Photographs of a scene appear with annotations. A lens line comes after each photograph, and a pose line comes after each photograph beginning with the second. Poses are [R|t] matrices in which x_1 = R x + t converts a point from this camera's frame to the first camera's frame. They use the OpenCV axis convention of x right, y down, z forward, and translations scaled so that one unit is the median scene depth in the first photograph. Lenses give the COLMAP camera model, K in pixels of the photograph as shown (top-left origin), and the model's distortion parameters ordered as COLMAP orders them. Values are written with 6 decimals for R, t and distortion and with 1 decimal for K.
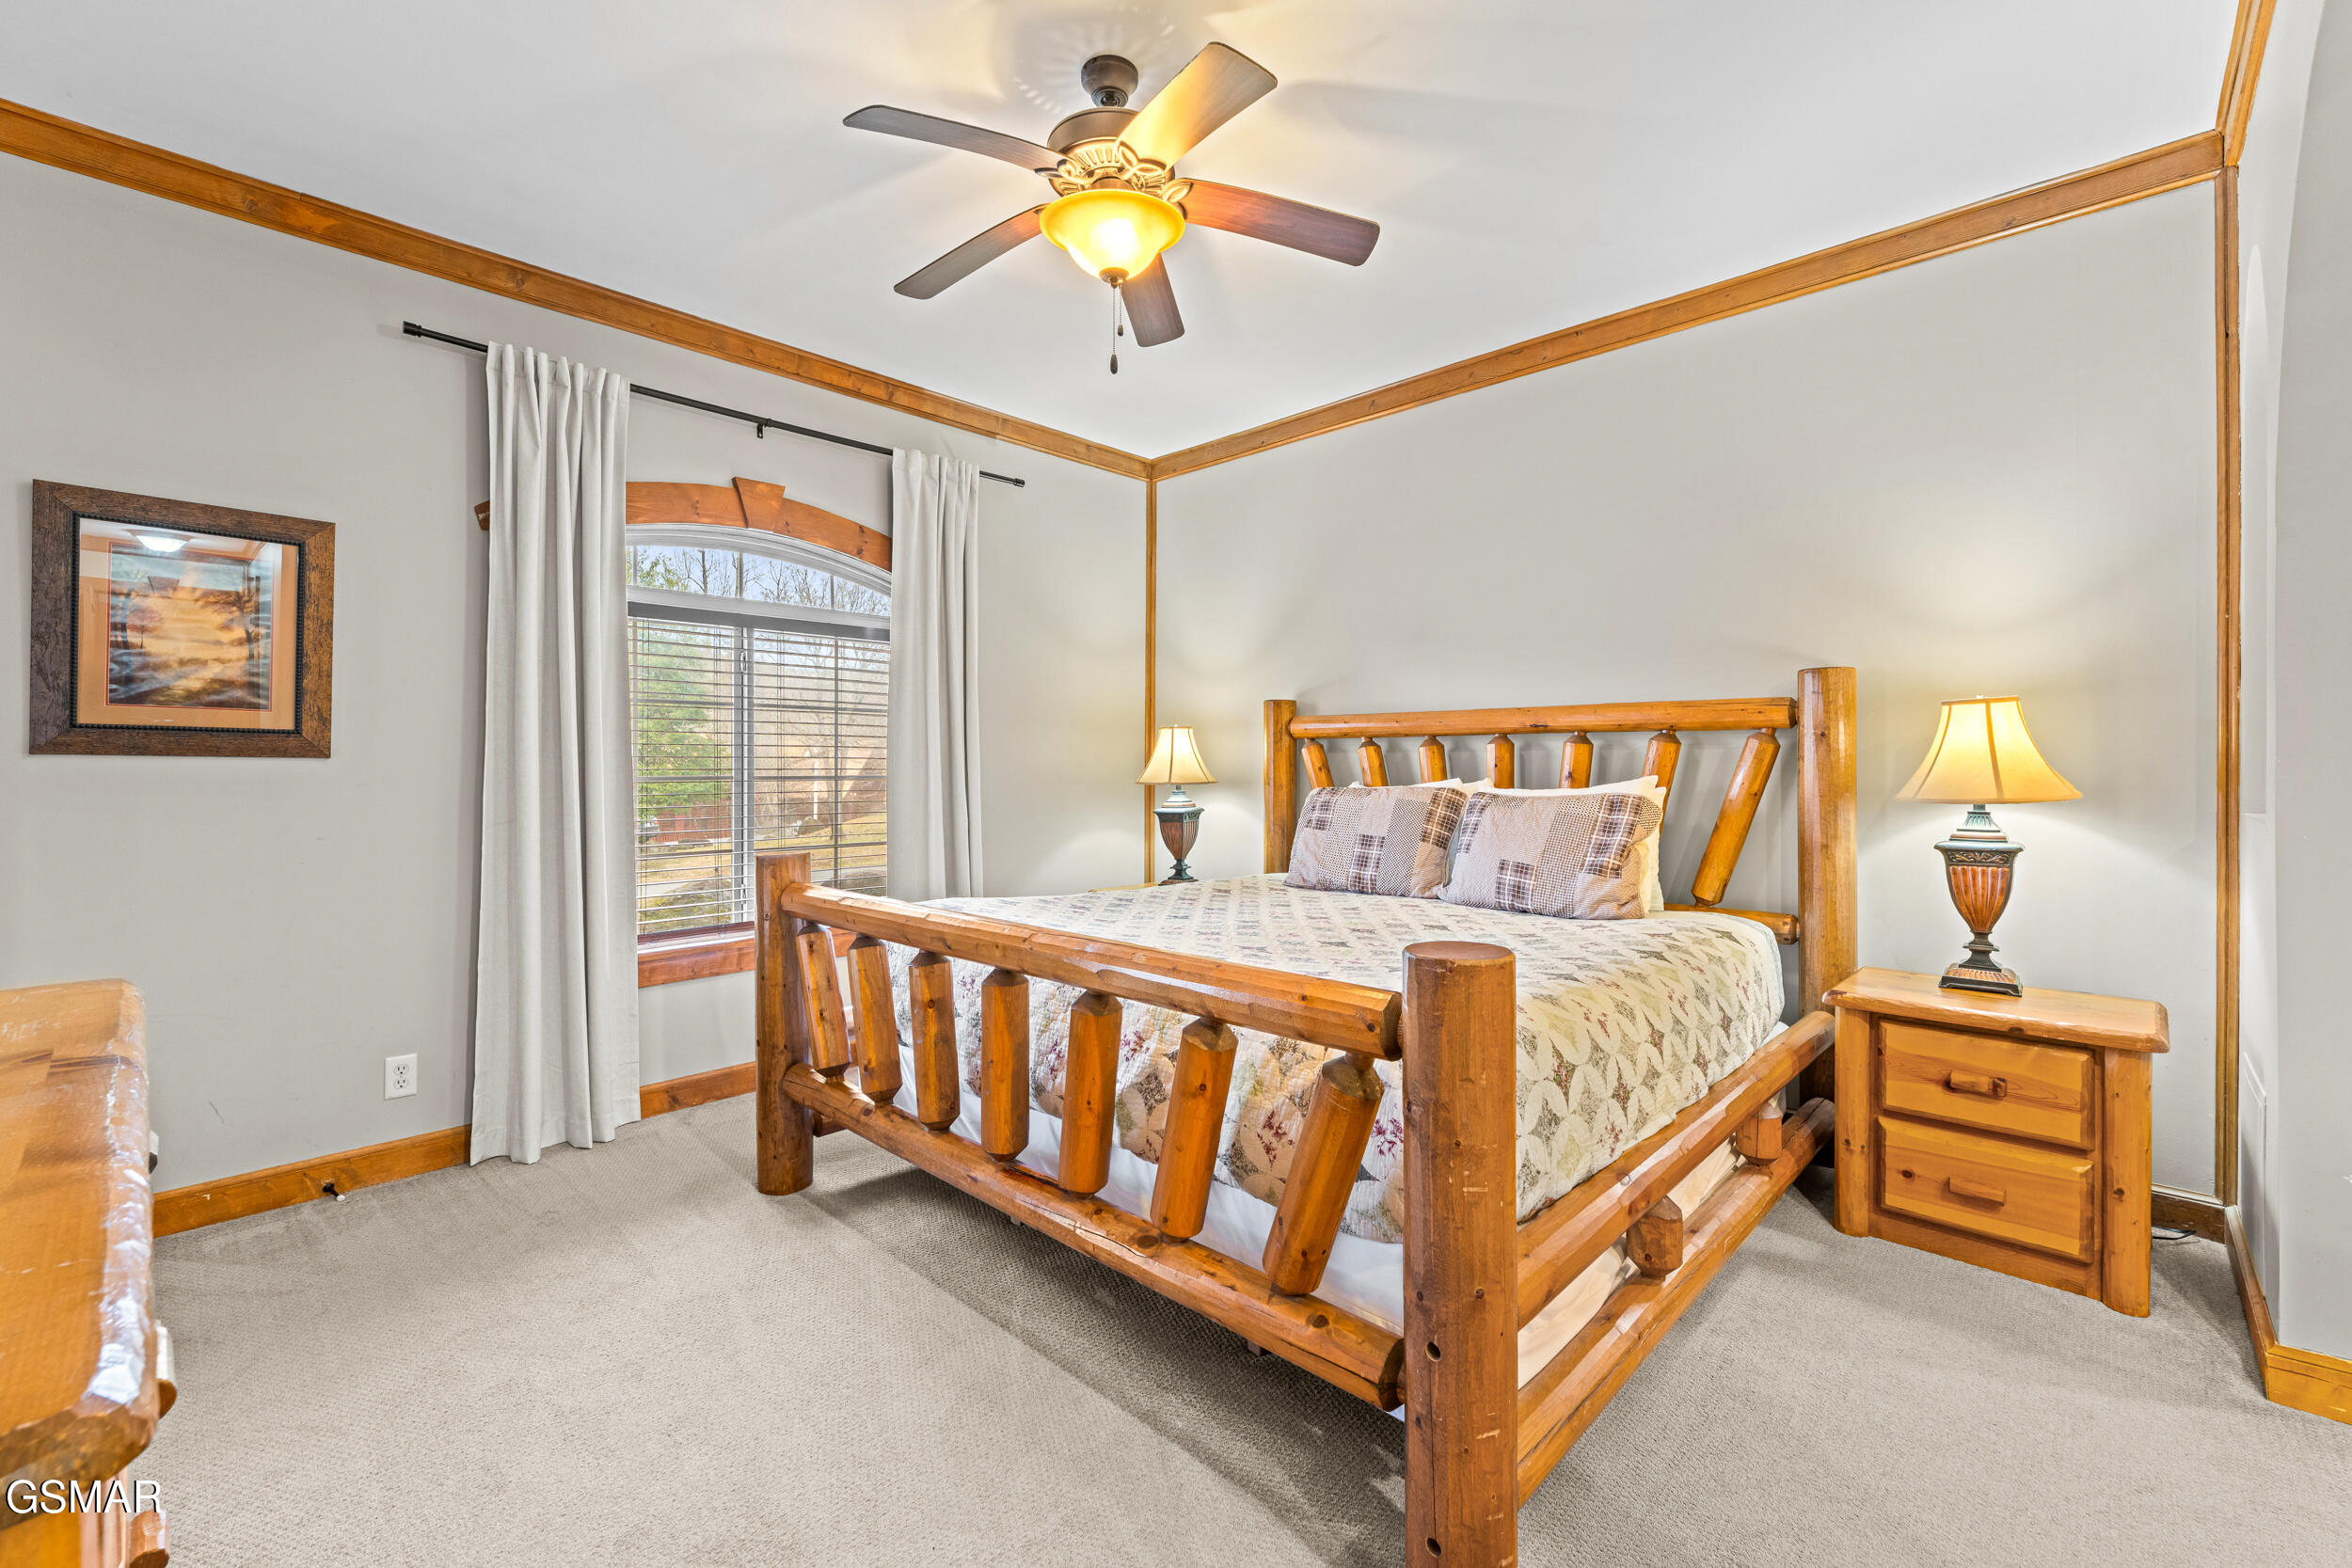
lens RADIAL K [[959.7, 0, 1111.3], [0, 959.7, 754.7], [0, 0, 1]] dist [-0.000407, -0.000669]
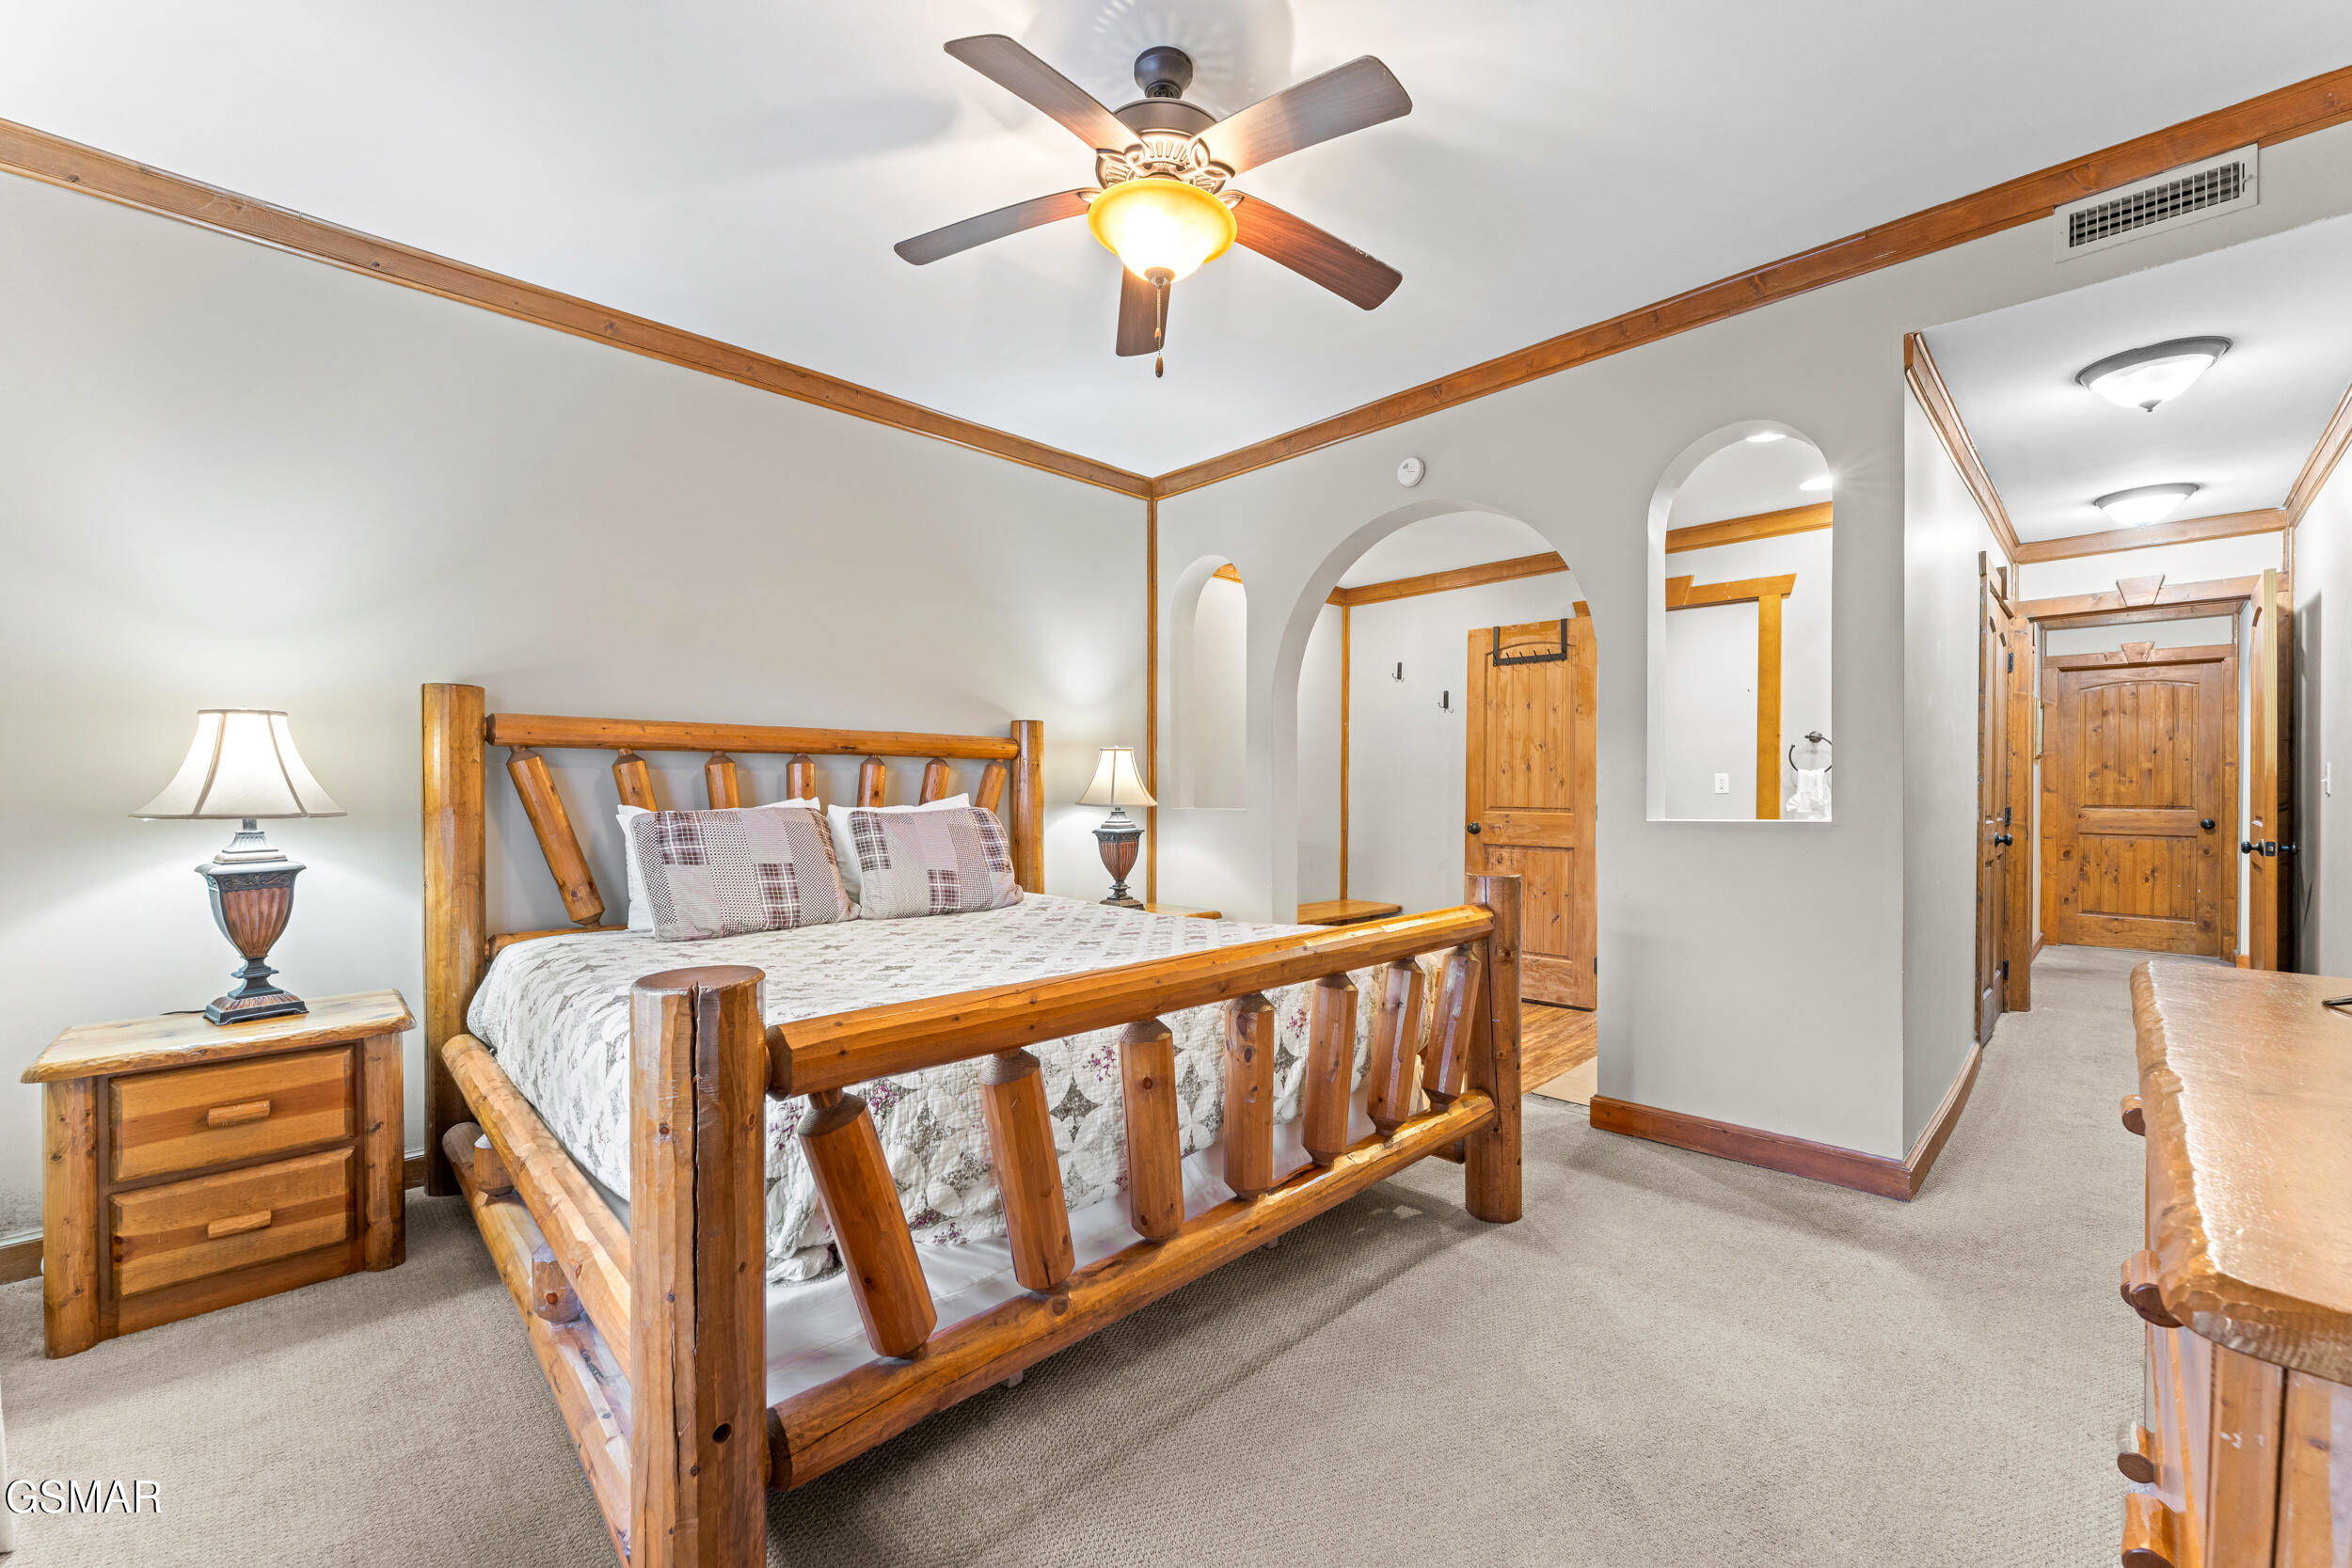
lens RADIAL K [[959.7, 0, 1181.1], [0, 959.7, 794.4], [0, 0, 1]] dist [-0.000407, -0.000669]
pose [[-0.007007, -0.010548, 0.999920, -0.617703], [-0.009506, 0.999900, 0.010481, 0.006968], [-0.999930, -0.009432, -0.007106, 0.631122]]
